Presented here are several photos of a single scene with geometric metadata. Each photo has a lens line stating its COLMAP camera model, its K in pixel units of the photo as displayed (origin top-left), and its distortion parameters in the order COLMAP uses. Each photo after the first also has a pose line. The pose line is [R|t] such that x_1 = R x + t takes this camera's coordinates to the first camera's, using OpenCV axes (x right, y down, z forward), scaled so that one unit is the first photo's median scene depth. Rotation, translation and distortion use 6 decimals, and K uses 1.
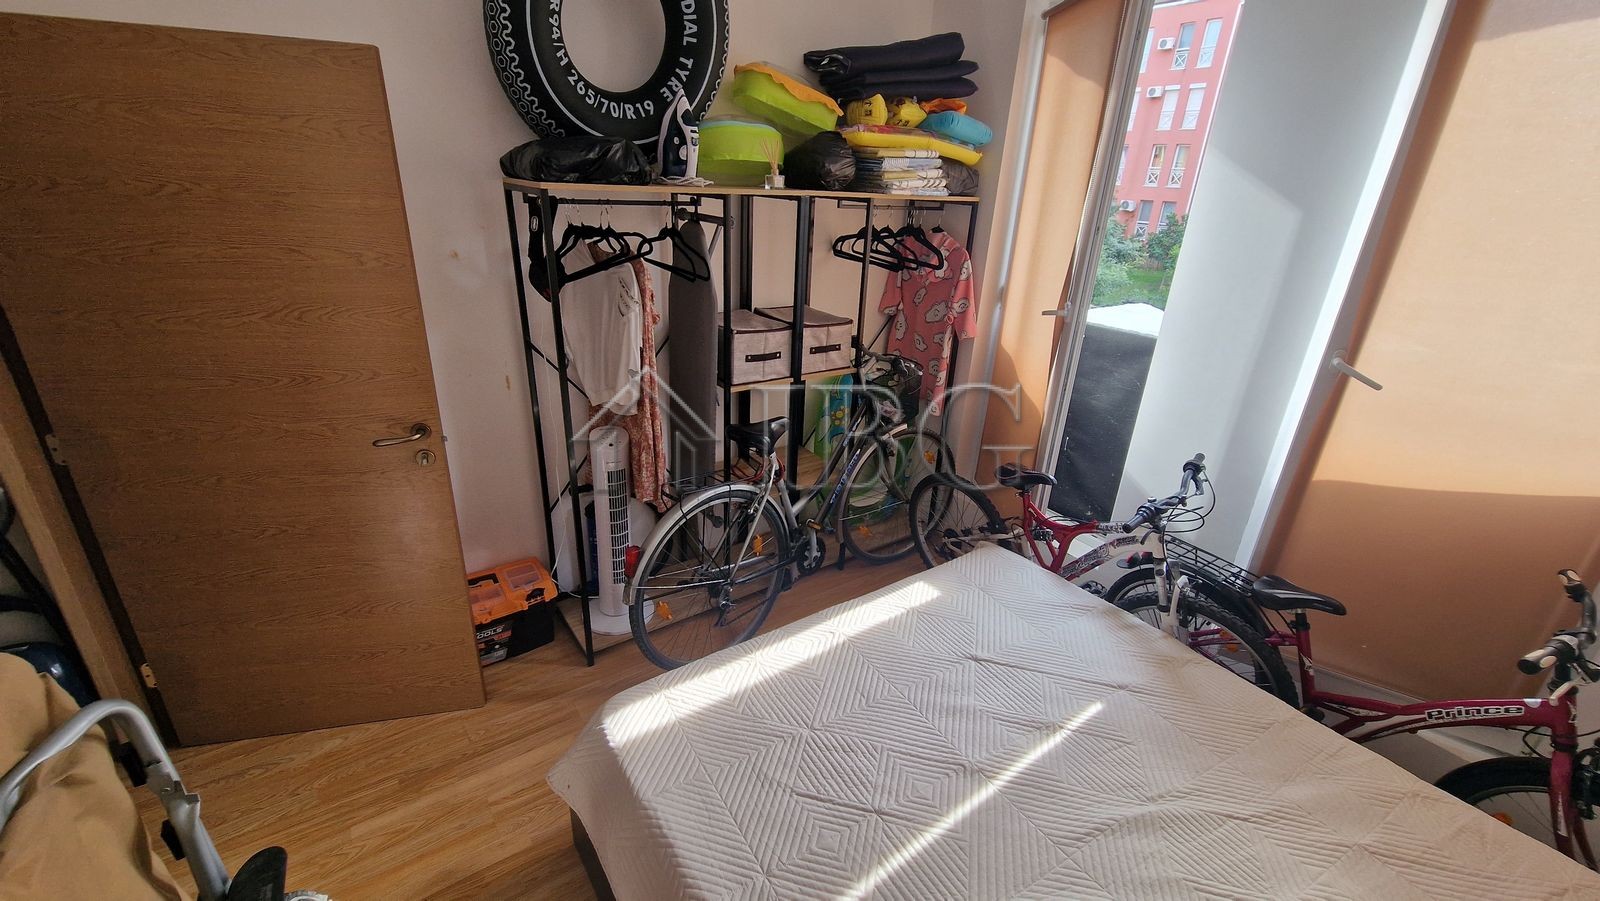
lens RADIAL K [[655.9, 0, 811.3], [0, 655.9, 444.2], [0, 0, 1]] dist [0.000562, -0.002696]
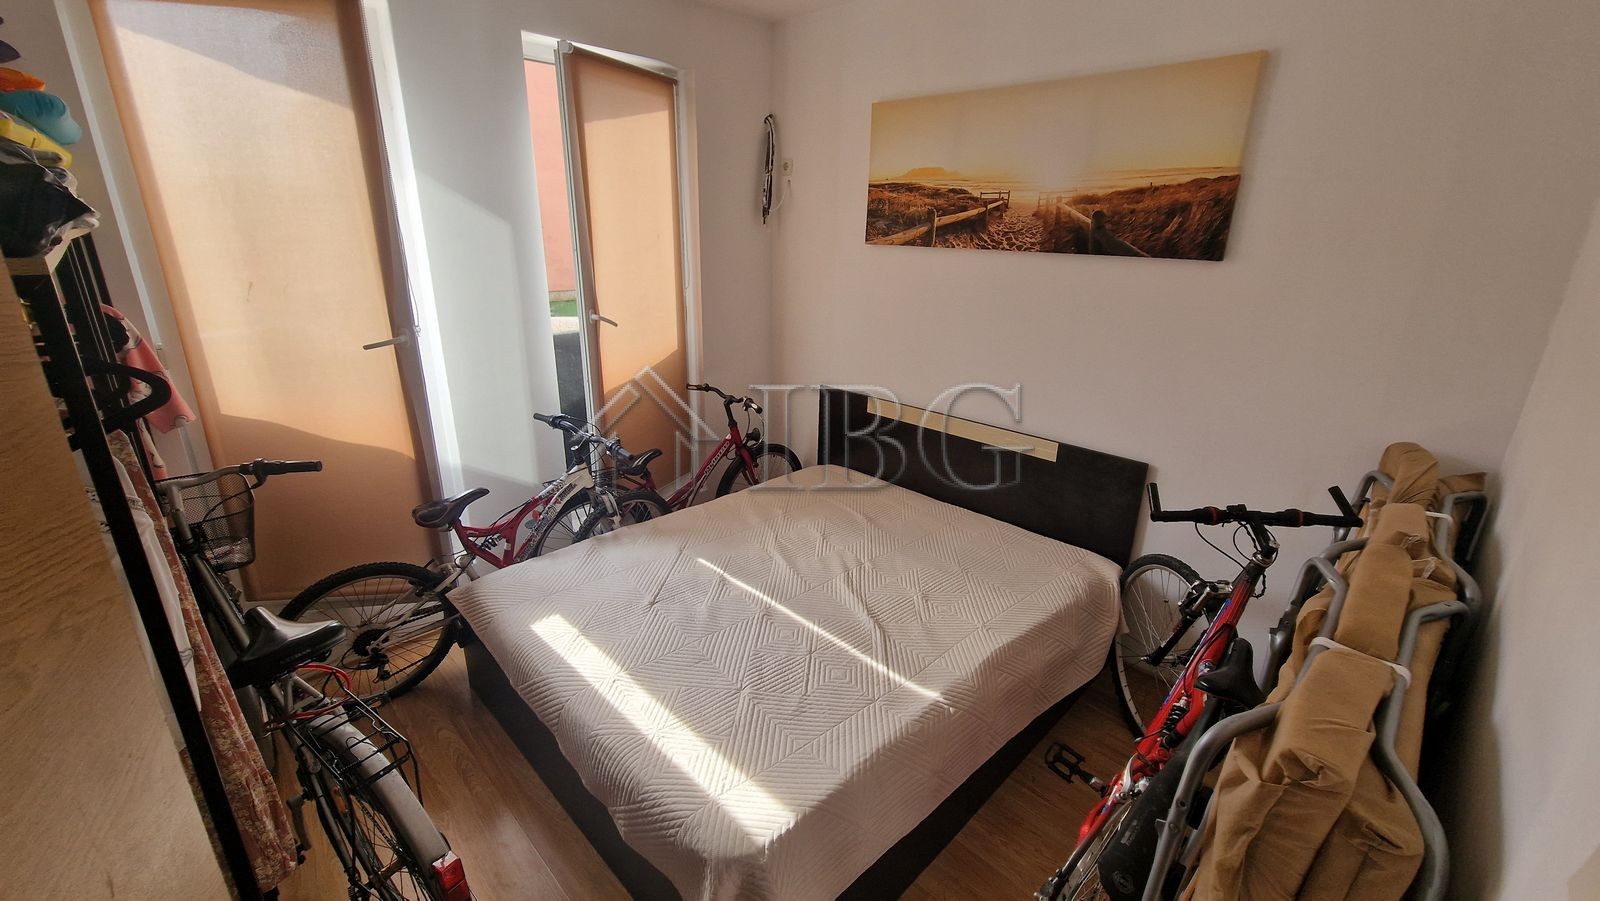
lens RADIAL K [[655.9, 0, 807.9], [0, 655.9, 444.0], [0, 0, 1]] dist [0.000562, -0.002696]
pose [[-0.150383, -0.379597, 0.912848, -0.881464], [0.349297, 0.843395, 0.408259, -0.351050], [-0.924866, 0.380250, 0.005760, 0.700728]]
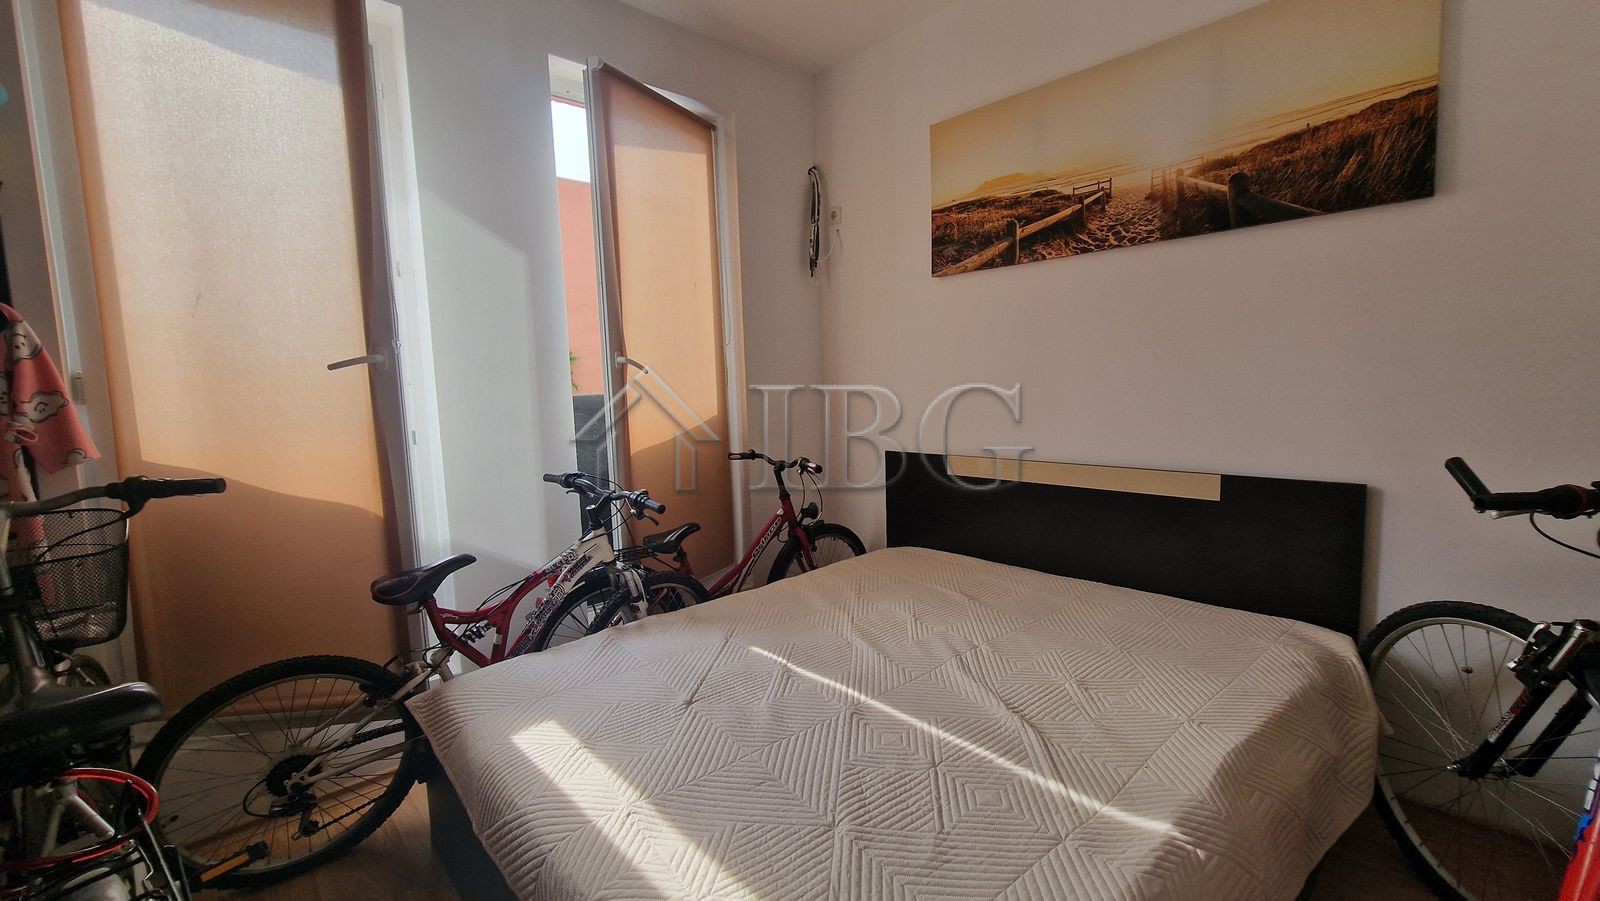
lens RADIAL K [[655.9, 0, 807.3], [0, 655.9, 447.2], [0, 0, 1]] dist [0.000562, -0.002696]
pose [[-0.113677, -0.164686, 0.979773, -0.599006], [0.403243, 0.893638, 0.196994, -0.074767], [-0.908005, 0.417481, -0.035177, 0.858208]]
